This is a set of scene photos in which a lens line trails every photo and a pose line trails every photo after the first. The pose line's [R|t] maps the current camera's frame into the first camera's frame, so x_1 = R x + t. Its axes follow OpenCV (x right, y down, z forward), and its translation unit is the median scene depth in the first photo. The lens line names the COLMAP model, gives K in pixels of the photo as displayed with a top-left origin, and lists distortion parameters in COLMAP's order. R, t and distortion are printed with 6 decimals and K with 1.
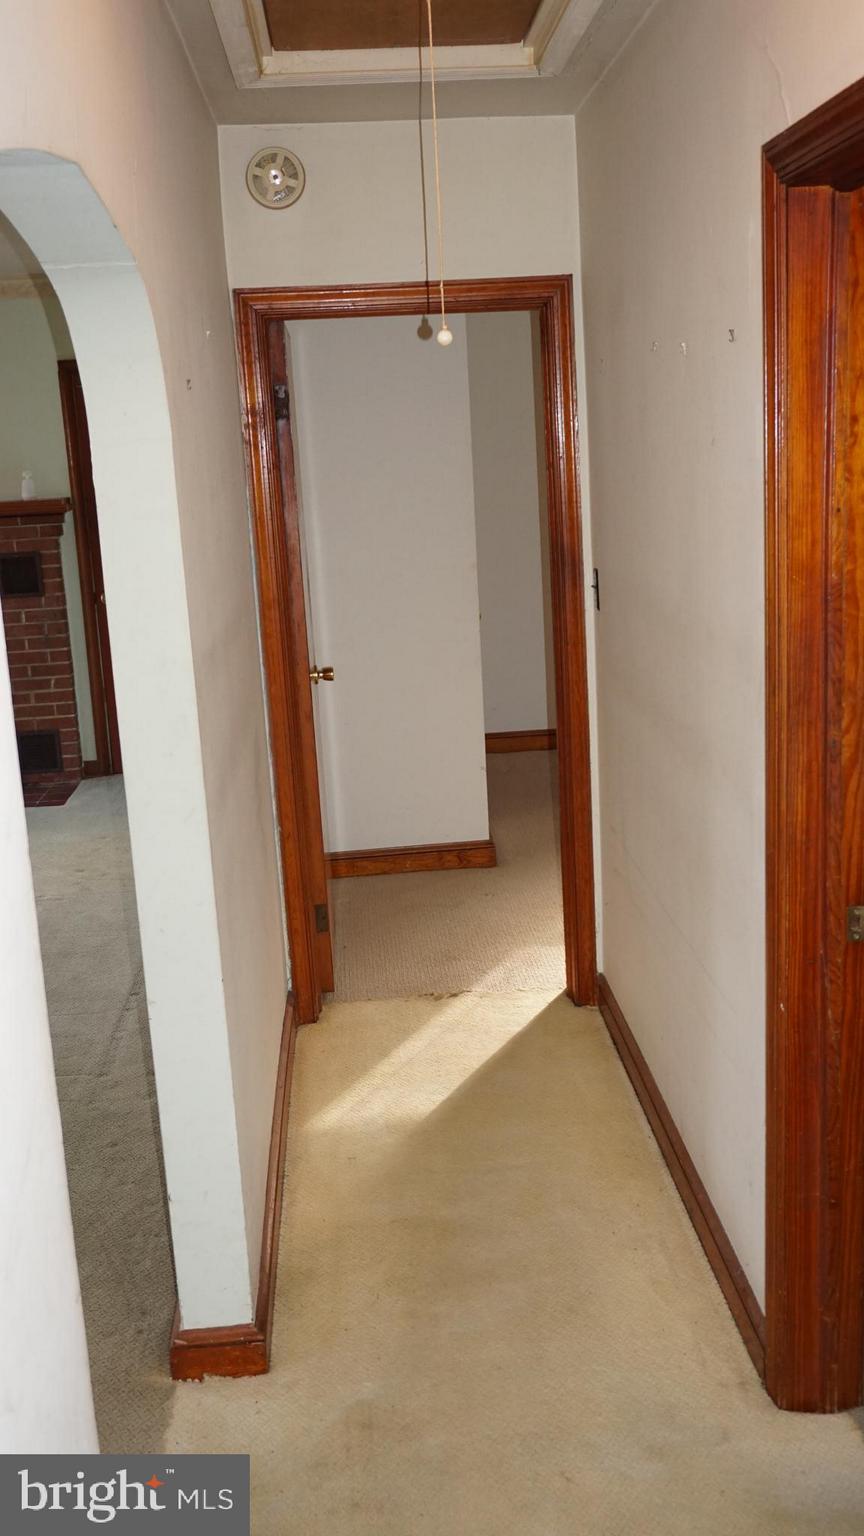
lens RADIAL K [[1450.4, 0, 432.0], [0, 1450.4, 768.0], [0, 0, 1]] dist [-0.024126, 0.020276]
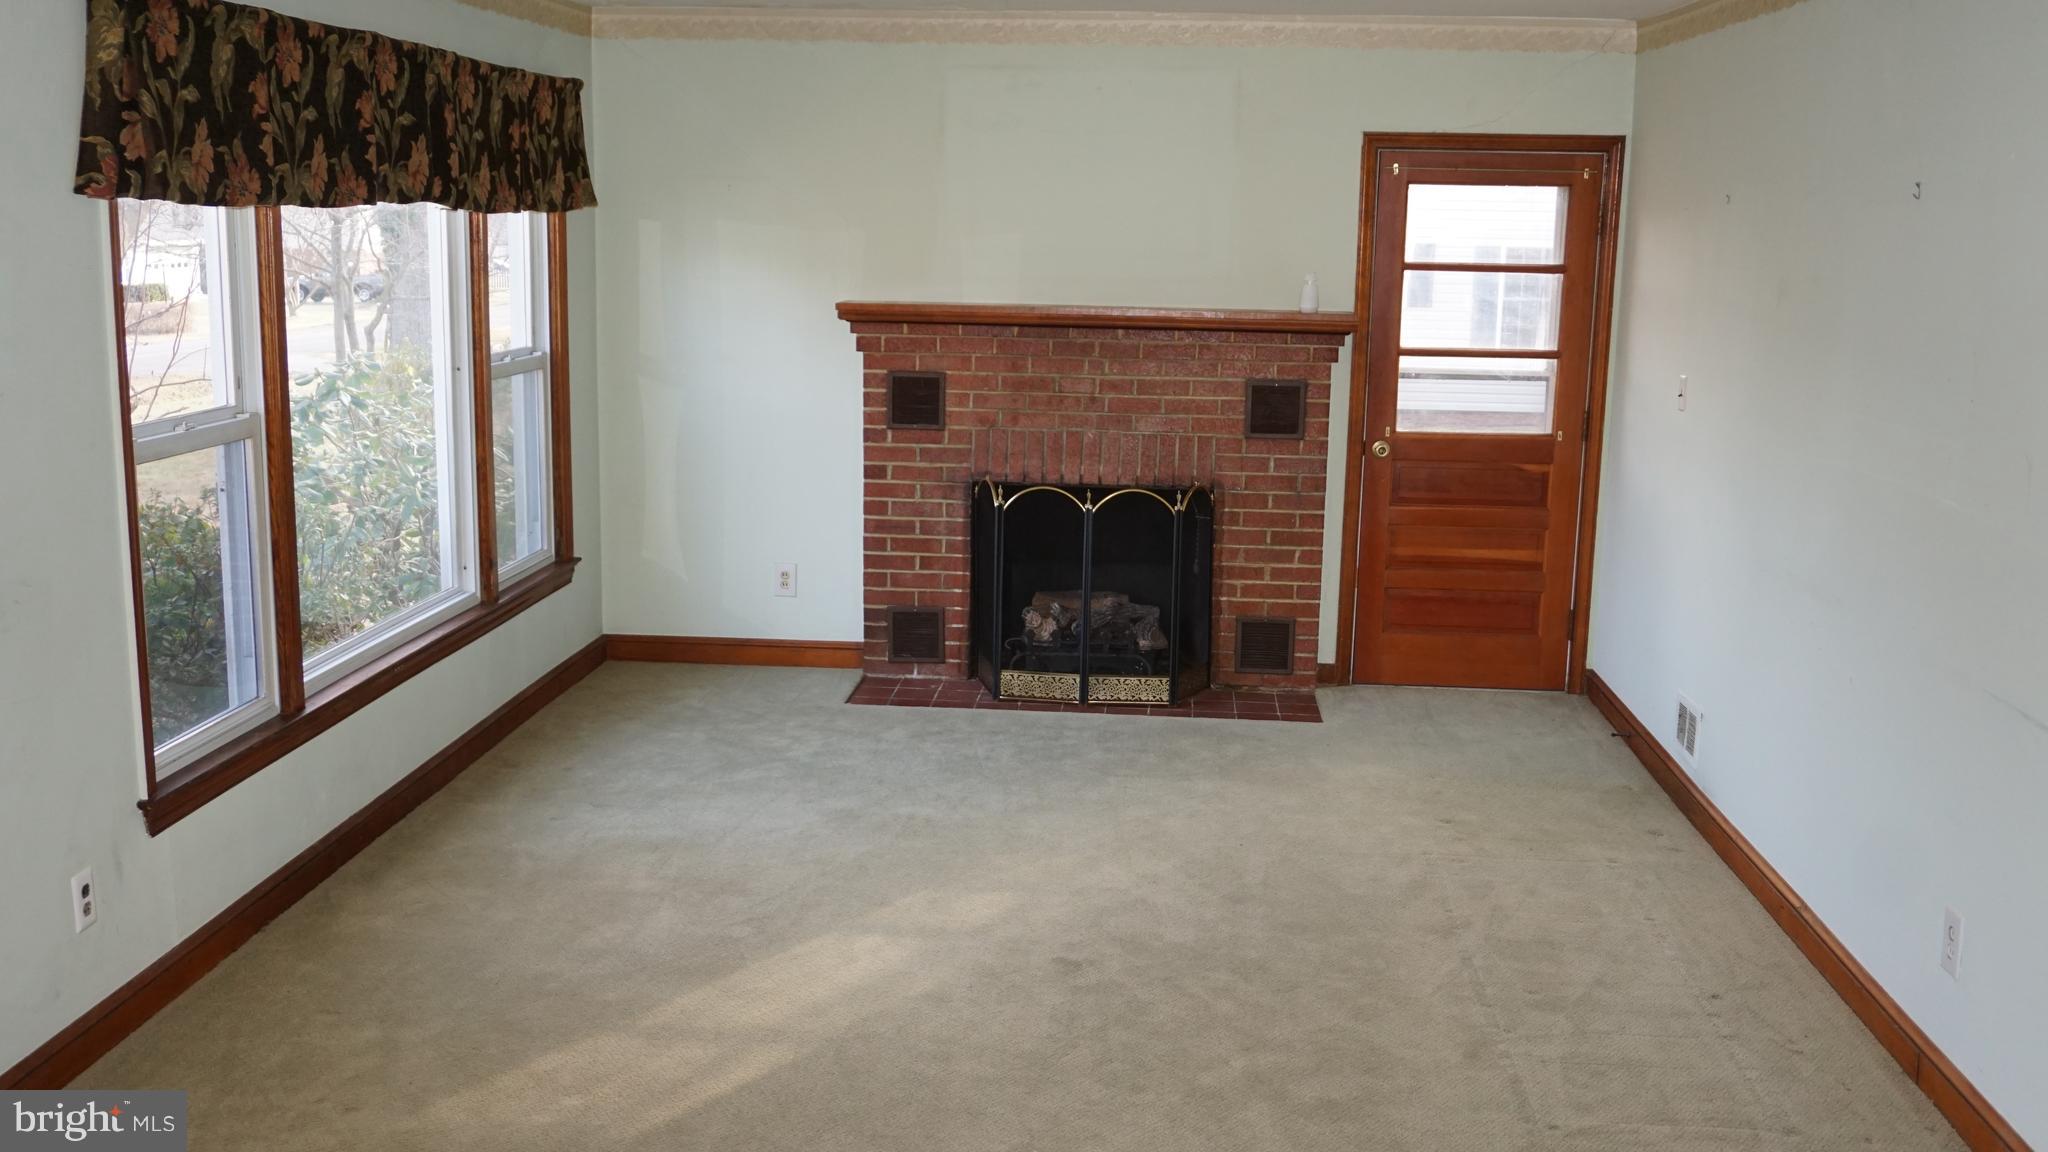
lens RADIAL K [[1933.8, 0, 1024.0], [0, 1933.8, 586.7], [0, 0, 1]] dist [-0.024126, 0.020276]
pose [[0.988570, 0.092347, -0.119168, -0.282473], [-0.098354, 0.994109, -0.045541, 0.016562], [0.114261, 0.056741, 0.991829, -0.004965]]
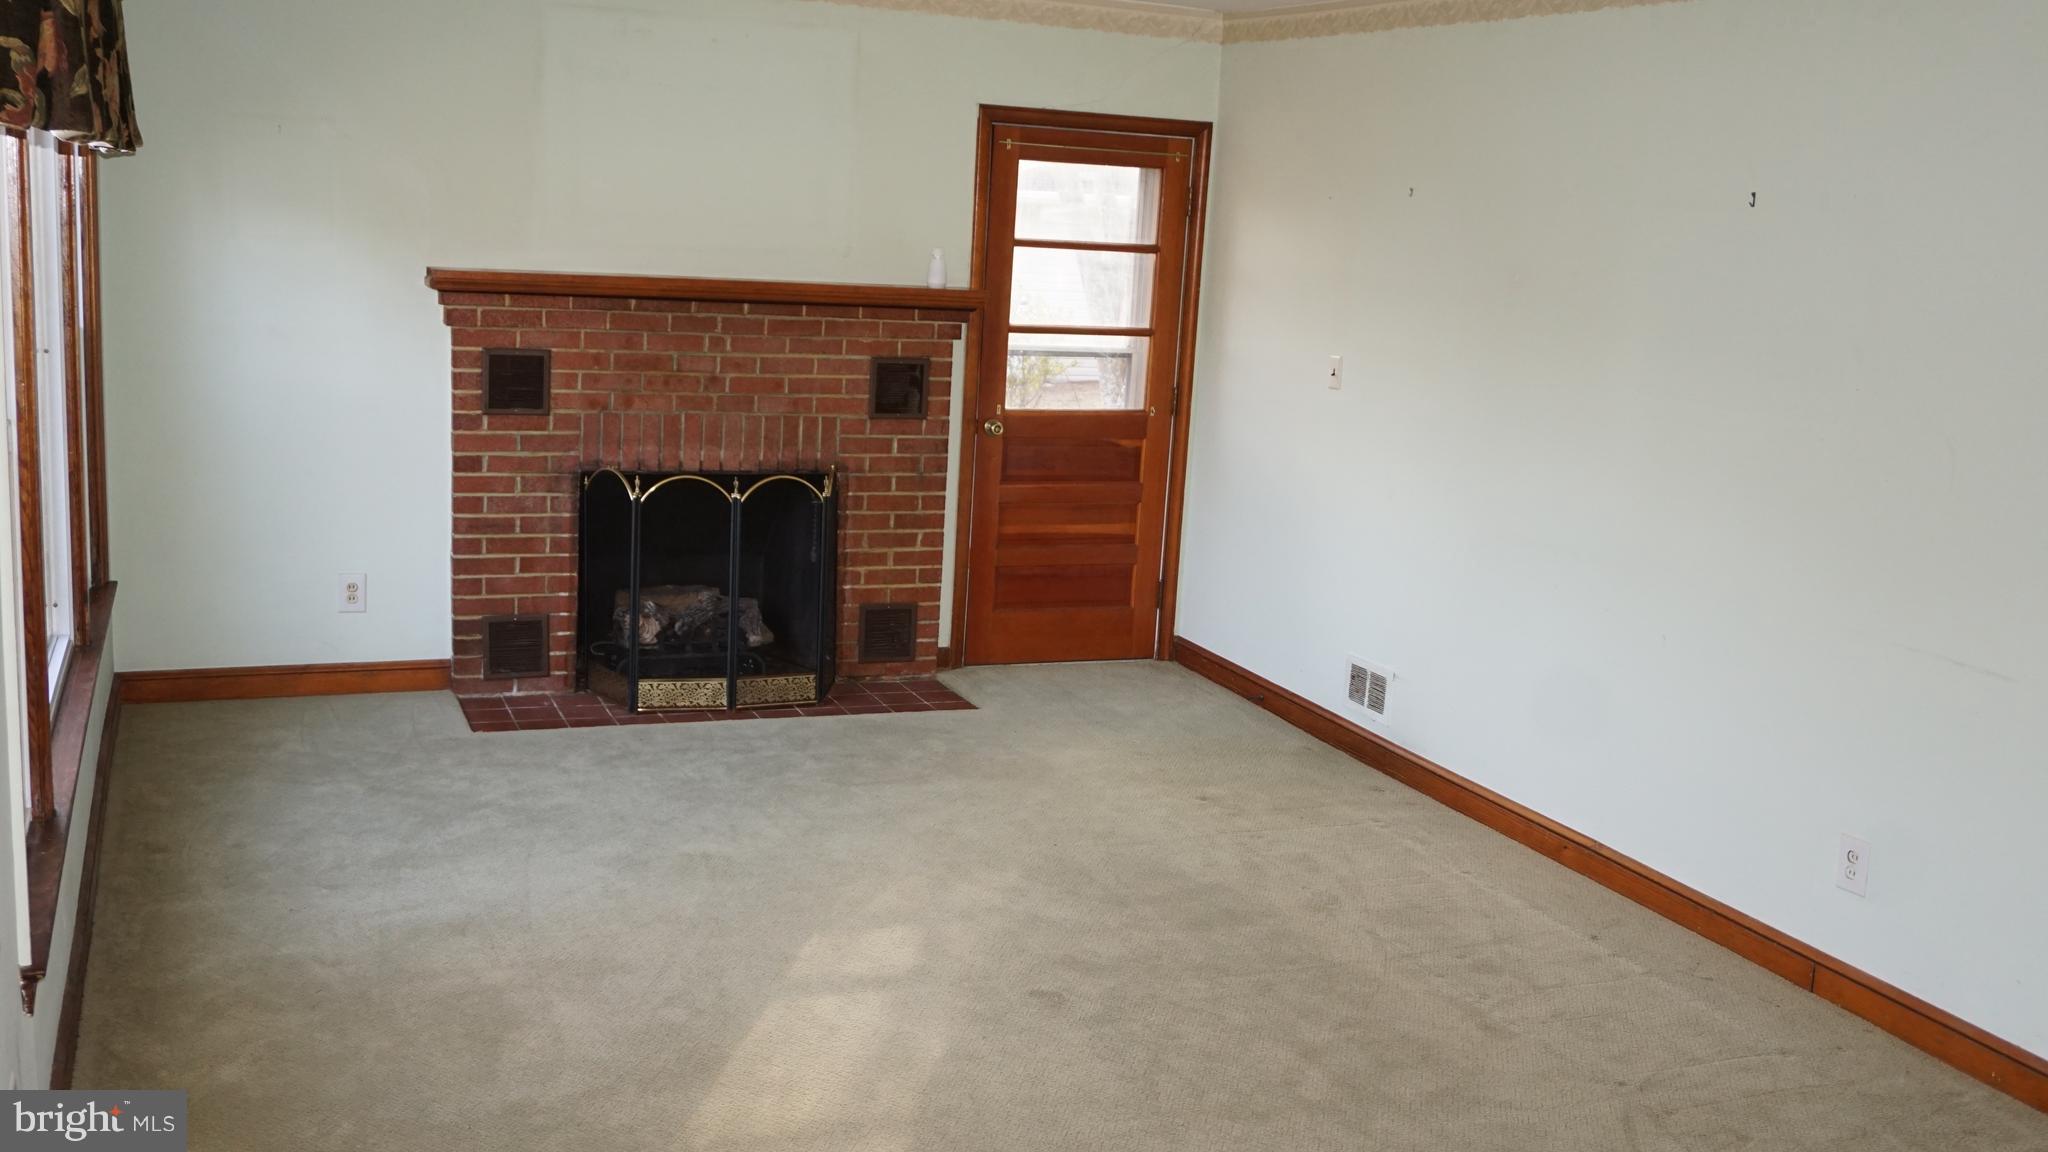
lens RADIAL K [[1940.1, 0, 1018.0], [0, 1940.1, 584.9], [0, 0, 1]] dist [-0.031049, 0.020804]
pose [[0.937751, 0.039383, 0.345067, -0.553049], [-0.022180, 0.998313, -0.053664, 0.015469], [-0.346598, 0.042670, 0.937043, 0.073690]]
